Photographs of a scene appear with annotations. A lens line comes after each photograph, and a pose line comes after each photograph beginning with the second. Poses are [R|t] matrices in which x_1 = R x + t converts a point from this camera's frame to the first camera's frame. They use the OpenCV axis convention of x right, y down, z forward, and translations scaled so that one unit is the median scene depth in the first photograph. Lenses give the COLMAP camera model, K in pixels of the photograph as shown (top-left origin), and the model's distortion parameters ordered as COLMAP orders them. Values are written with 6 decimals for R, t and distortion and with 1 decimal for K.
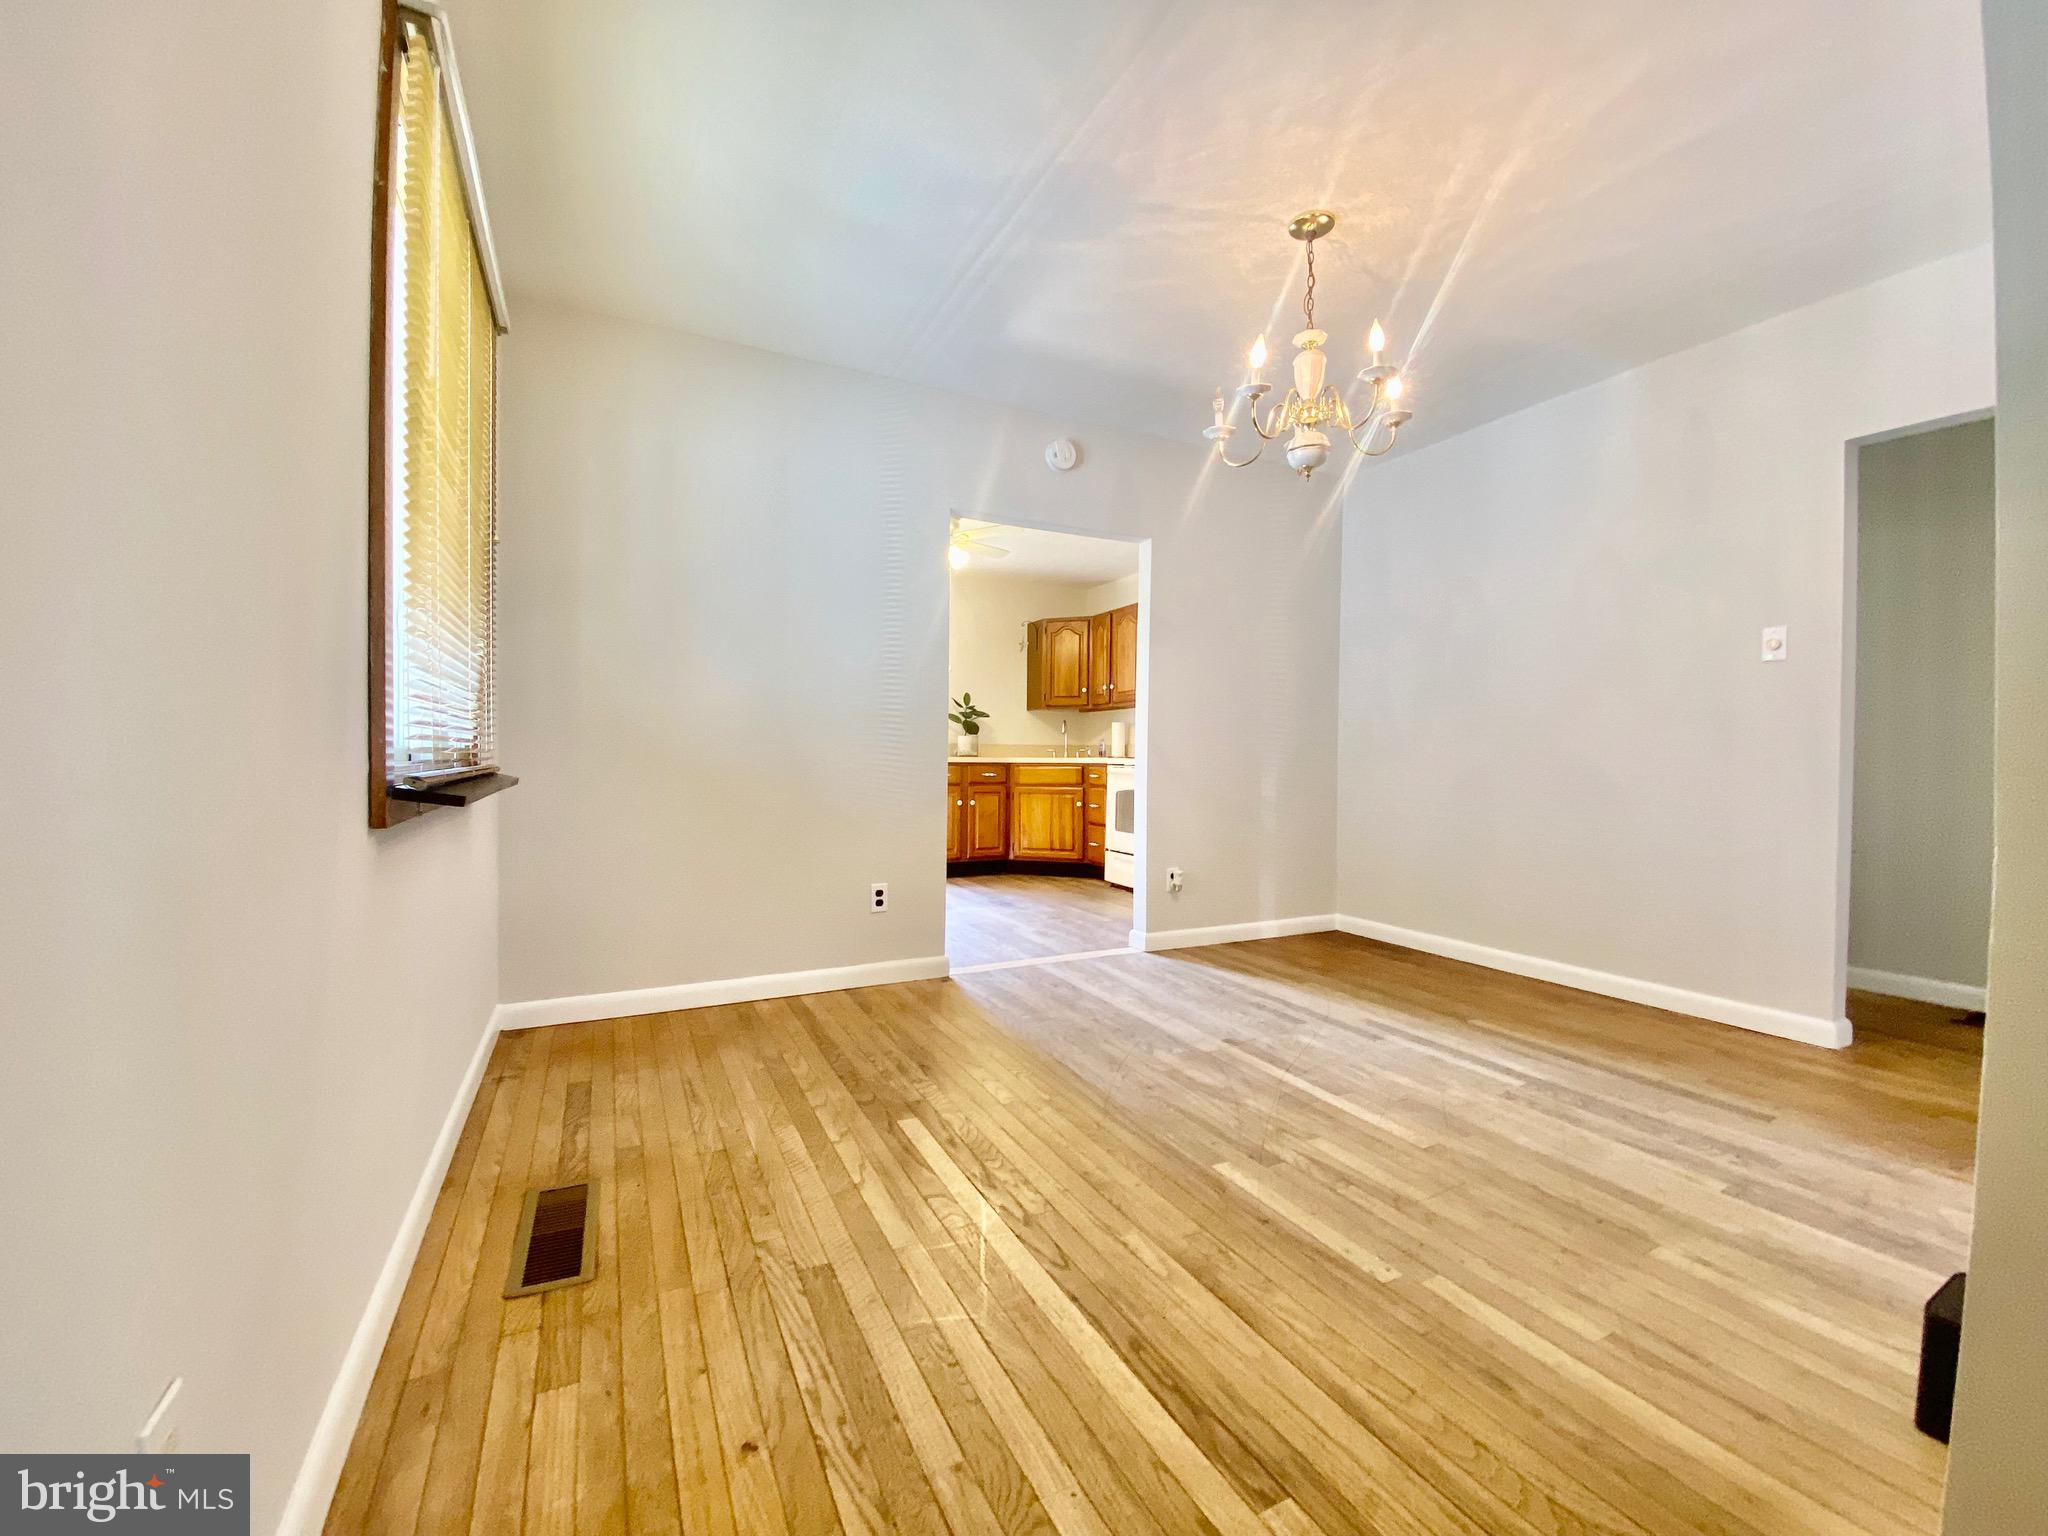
lens RADIAL K [[795.7, 0, 1024.0], [0, 795.7, 768.0], [0, 0, 1]] dist [-0.000910, -0.000248]
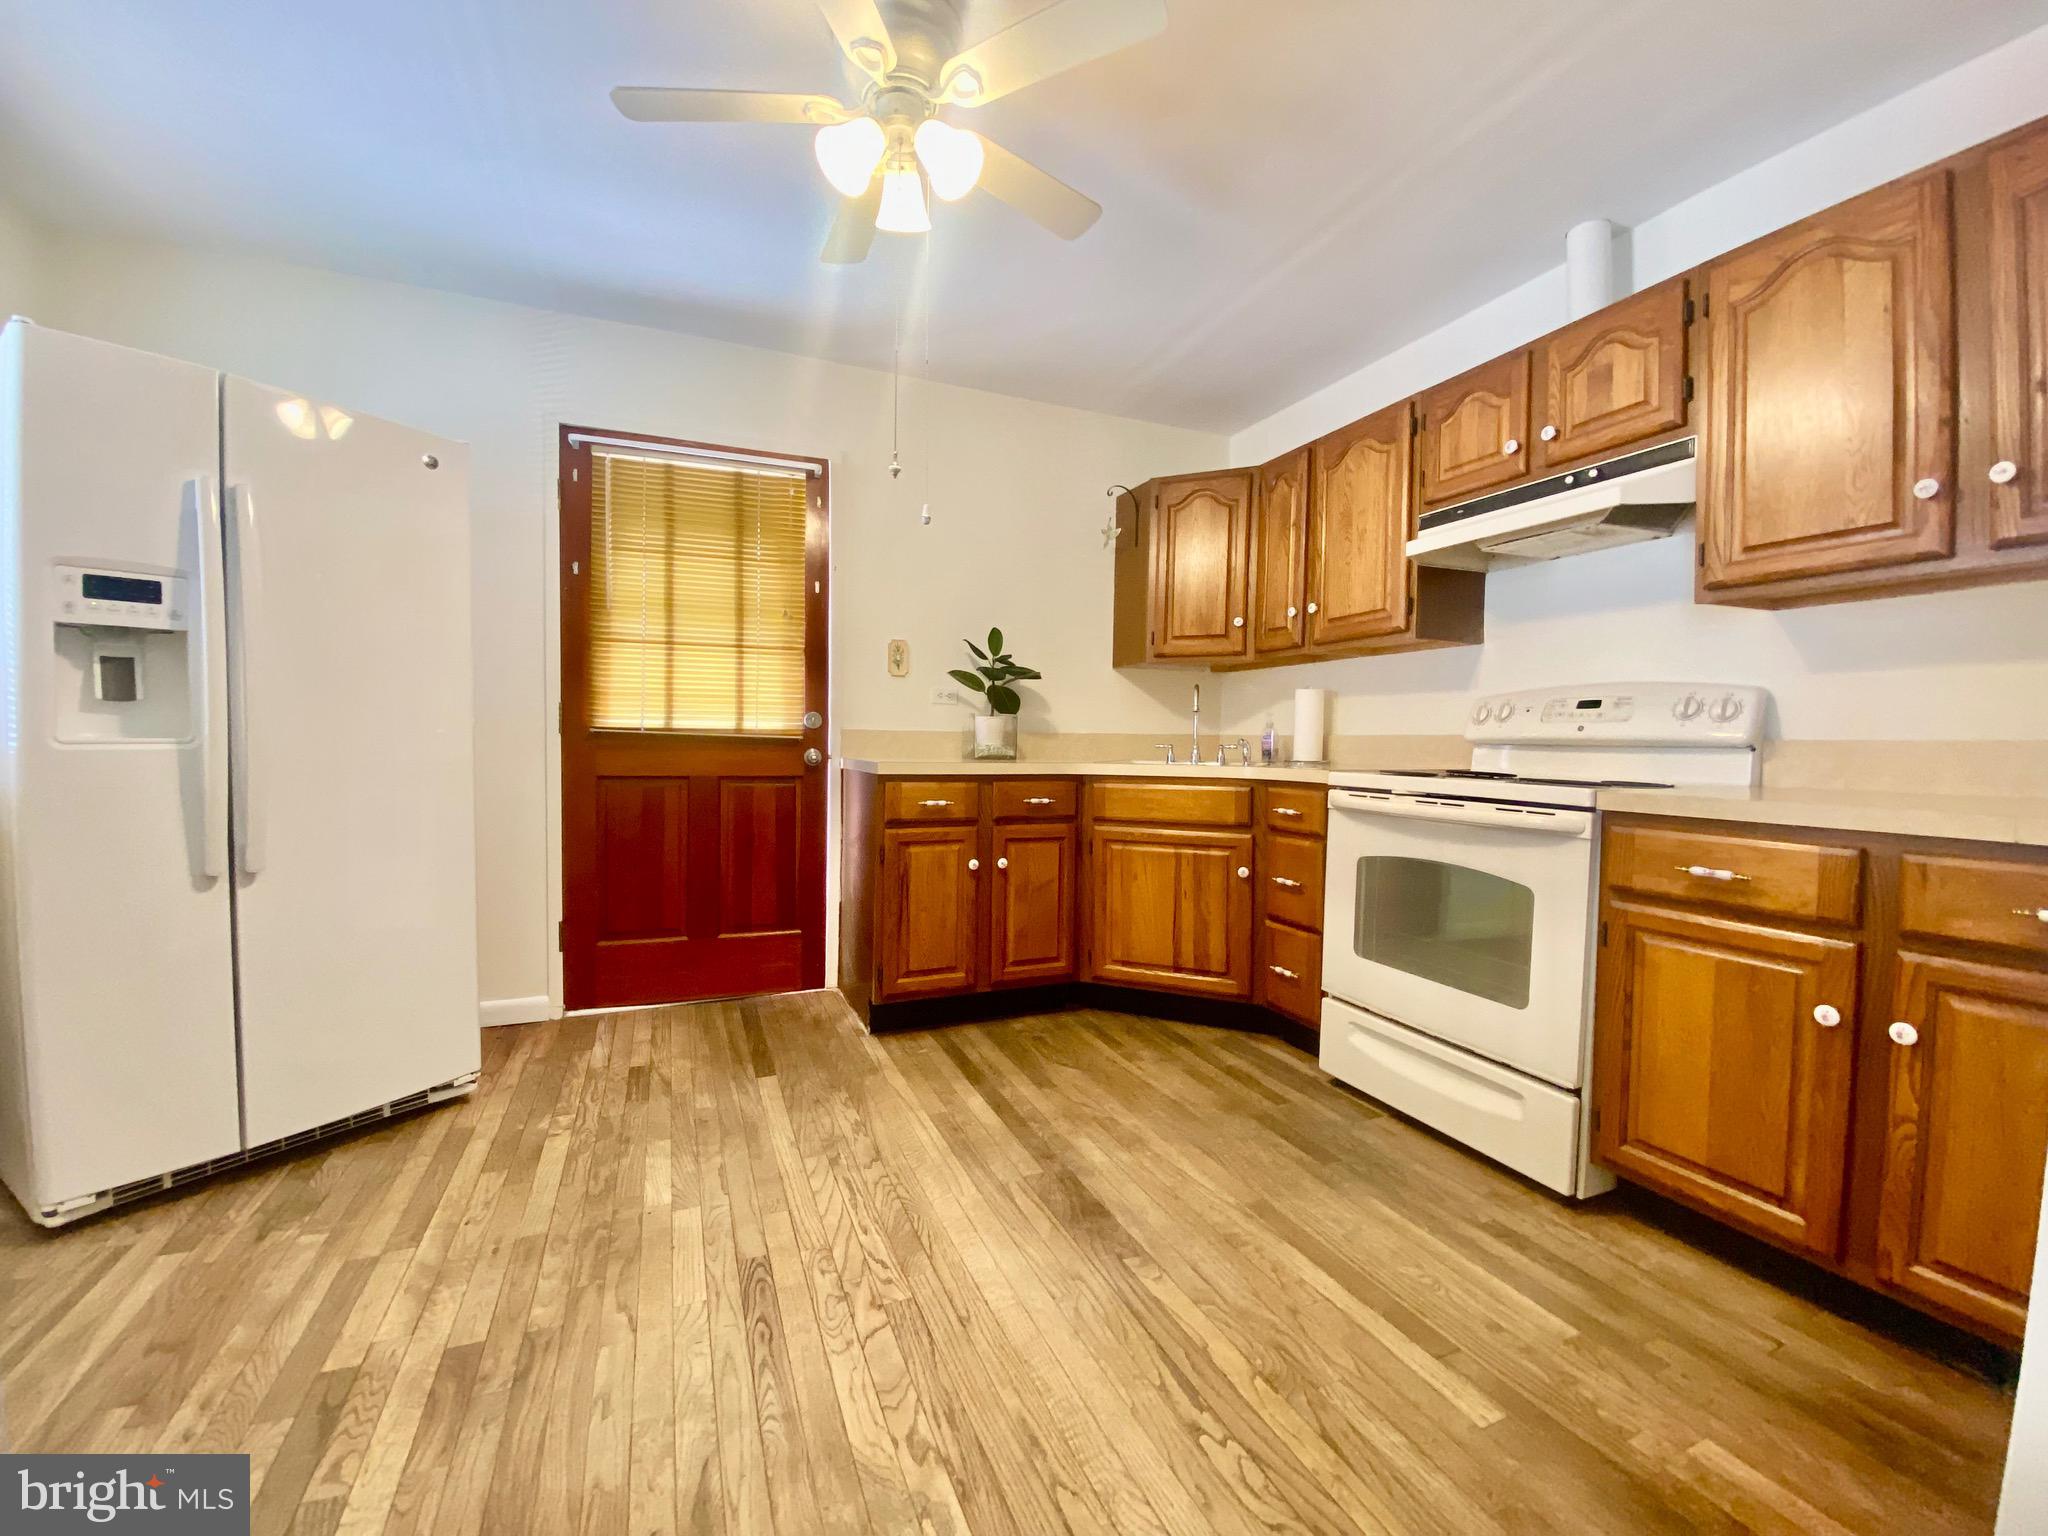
lens RADIAL K [[822.7, 0, 1012.9], [0, 822.7, 769.8], [0, 0, 1]] dist [0.023820, -0.000048]
pose [[0.997150, 0.006828, -0.075140, -0.024968], [-0.005206, 0.999750, 0.021760, -0.020845], [0.075270, -0.021307, 0.996936, 0.556277]]
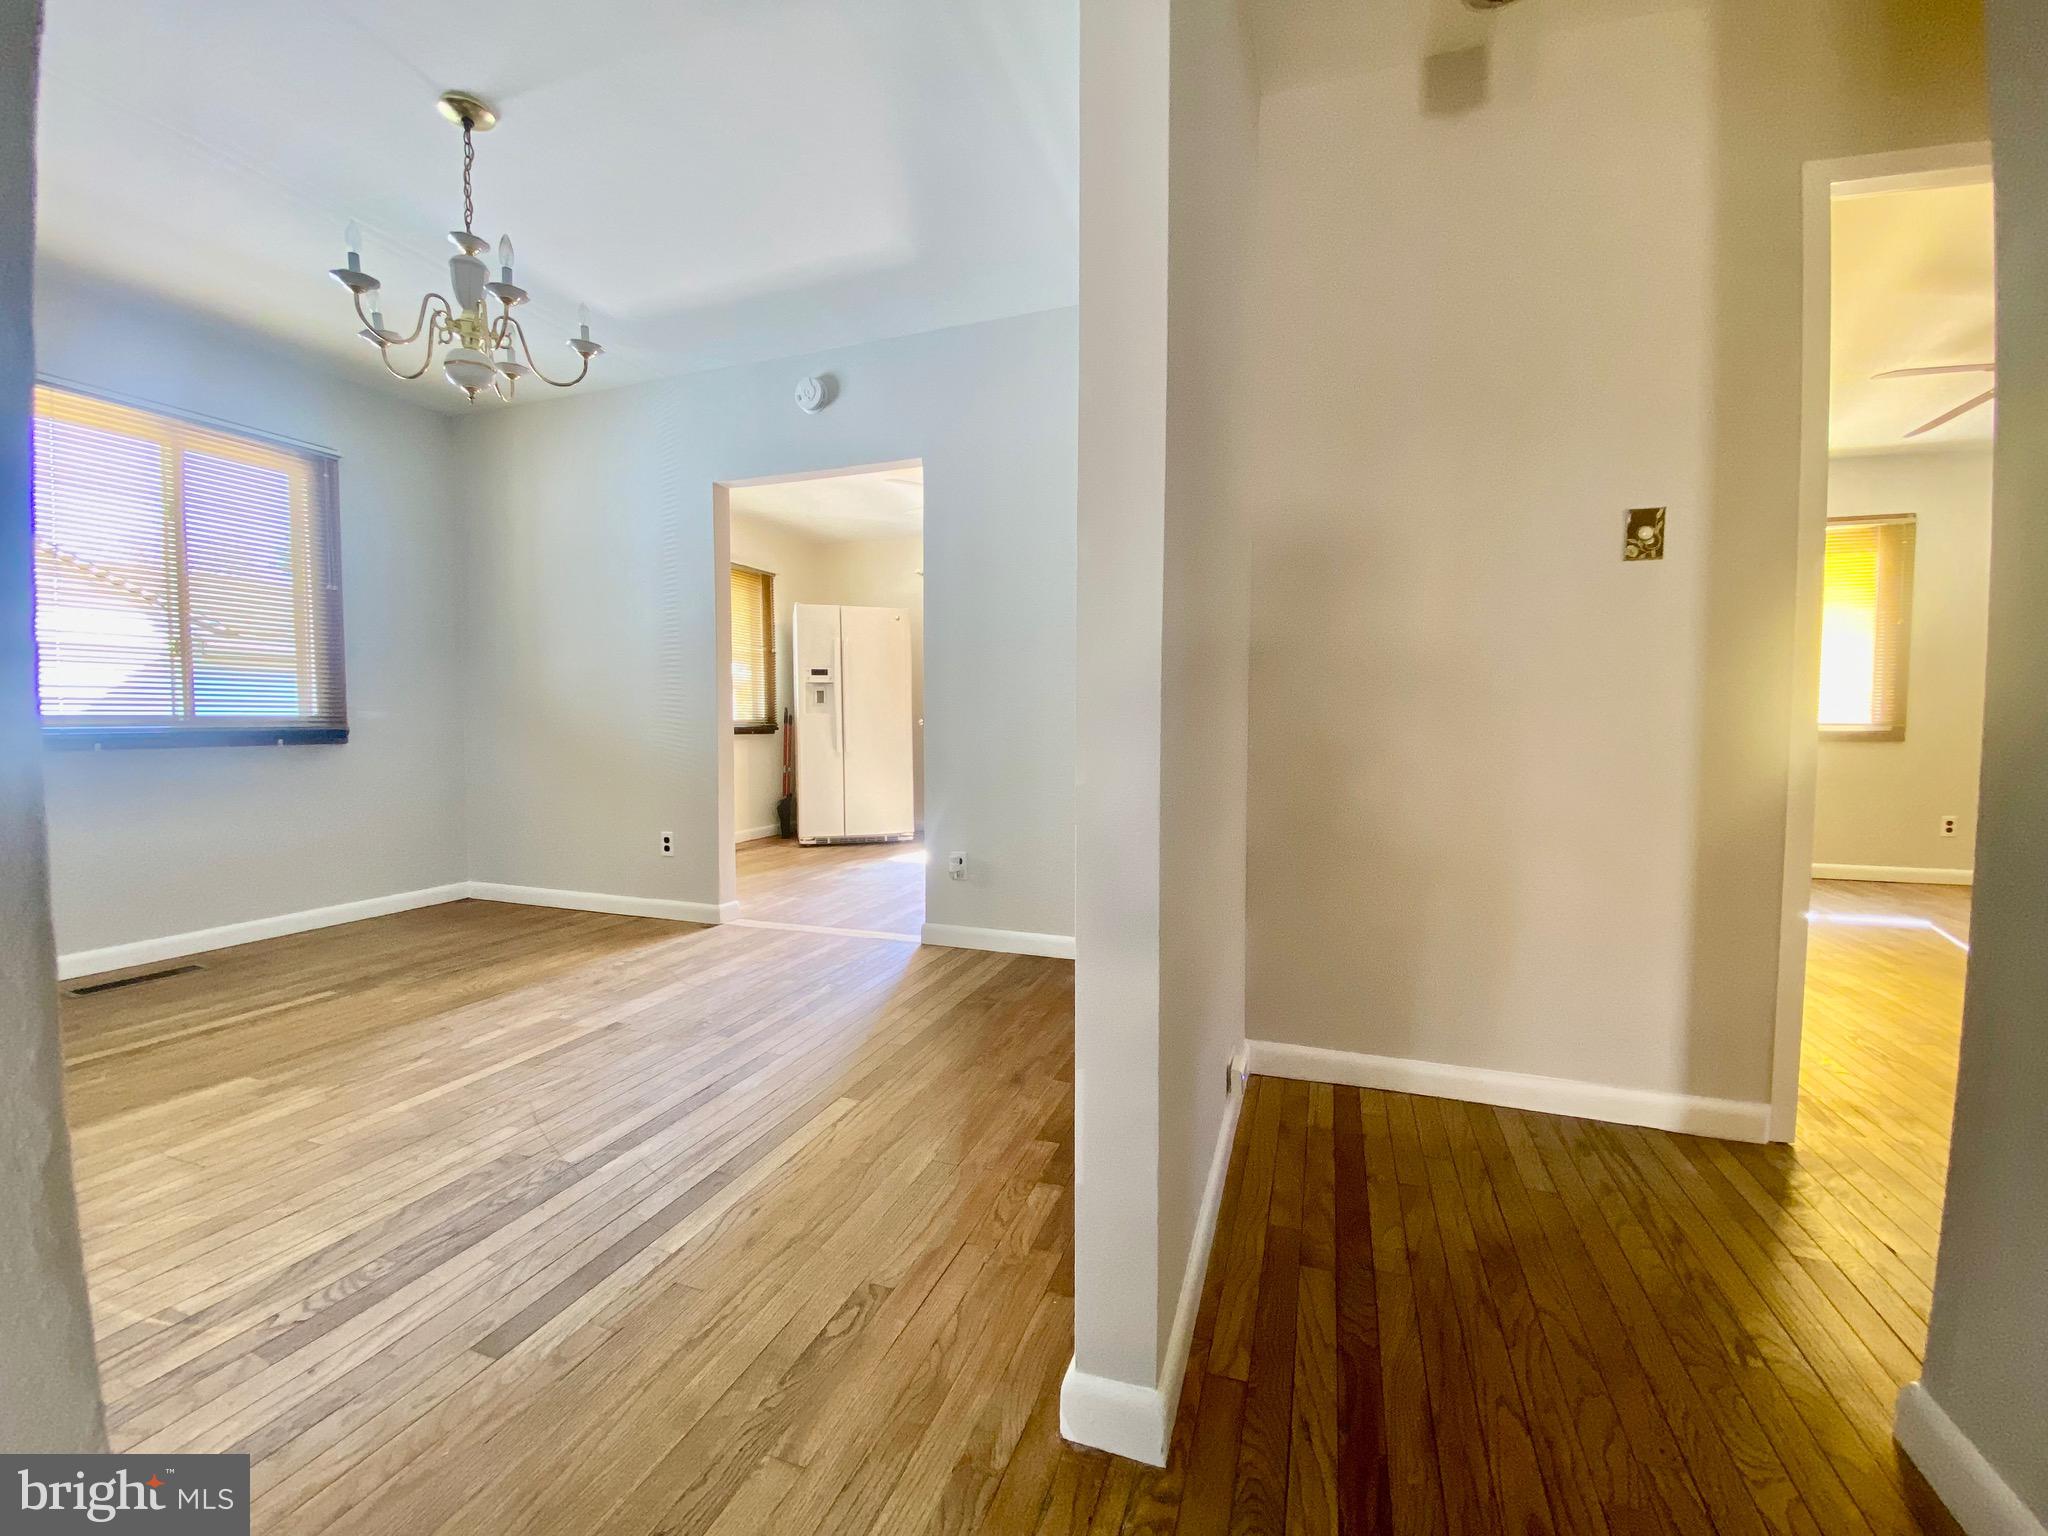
lens RADIAL K [[829.5, 0, 1024.0], [0, 829.5, 768.0], [0, 0, 1]] dist [0.000206, -0.000157]
pose [[0.680060, 0.019073, -0.732908, 0.560141], [0.005928, 0.999486, 0.031511, 0.011934], [0.733133, -0.025774, 0.679597, 0.316180]]
